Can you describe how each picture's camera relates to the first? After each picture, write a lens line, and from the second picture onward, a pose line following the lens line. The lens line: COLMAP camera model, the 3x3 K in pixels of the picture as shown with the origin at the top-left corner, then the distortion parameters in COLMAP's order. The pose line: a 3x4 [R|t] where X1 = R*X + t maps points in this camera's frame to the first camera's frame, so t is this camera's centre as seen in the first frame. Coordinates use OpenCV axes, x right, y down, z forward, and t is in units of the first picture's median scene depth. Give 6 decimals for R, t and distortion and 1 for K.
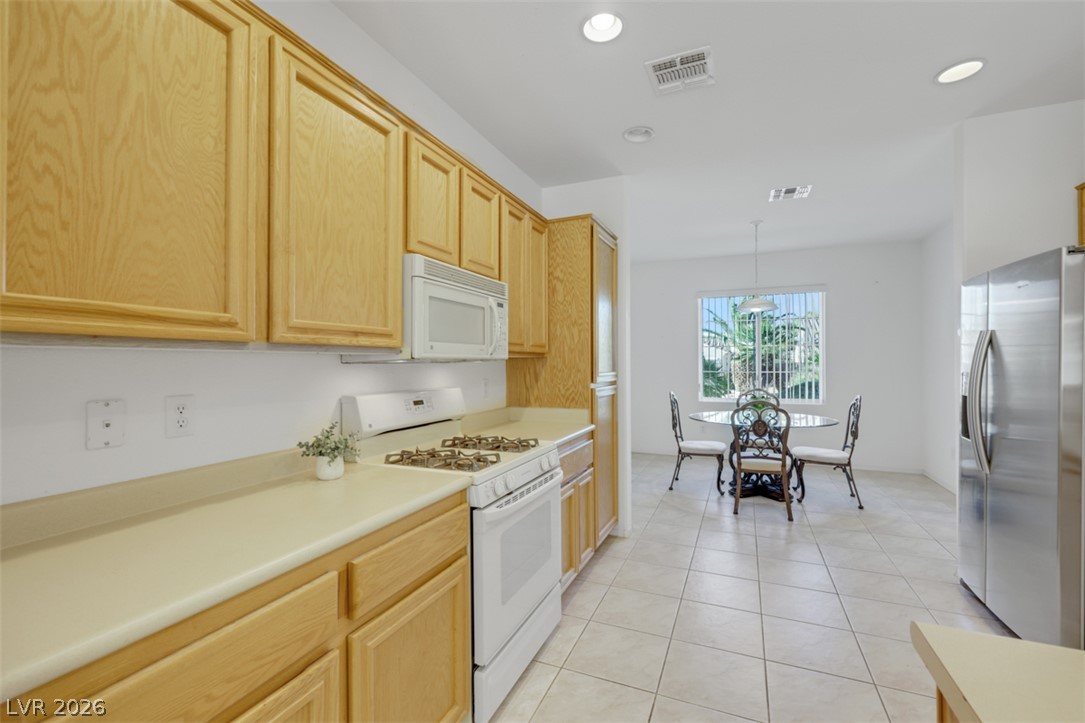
lens RADIAL K [[467.8, 0, 544.7], [0, 467.8, 362.3], [0, 0, 1]] dist [-0.000159, 0.000053]
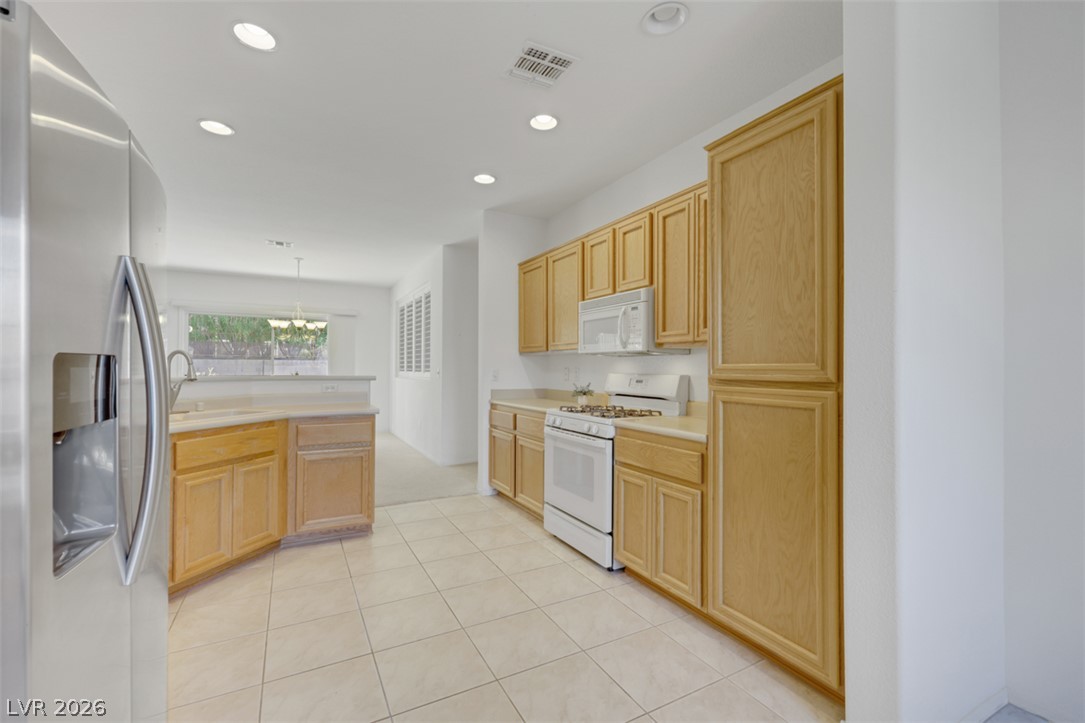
lens RADIAL K [[466.8, 0, 534.4], [0, 466.8, 360.8], [0, 0, 1]] dist [-0.000892, -0.000129]
pose [[-0.633088, -0.007955, -0.774039, 0.817070], [-0.000515, 0.999951, -0.009856, 0.024693], [0.774080, -0.005841, -0.633061, 1.230104]]
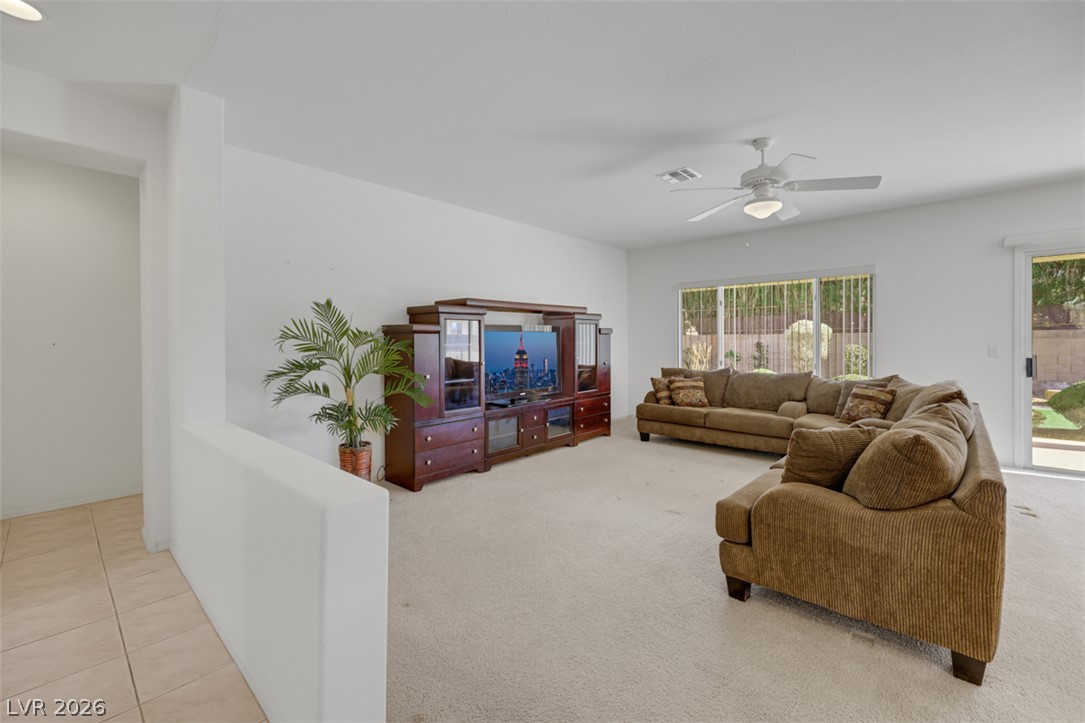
lens RADIAL K [[461.8, 0, 542.5], [0, 461.8, 361.5], [0, 0, 1]] dist [-0.001433, -0.000191]
pose [[-0.942026, 0.004493, 0.335509, 1.036720], [0.018351, 0.999104, 0.038146, 0.007718], [-0.335037, 0.042091, -0.941264, 0.223106]]
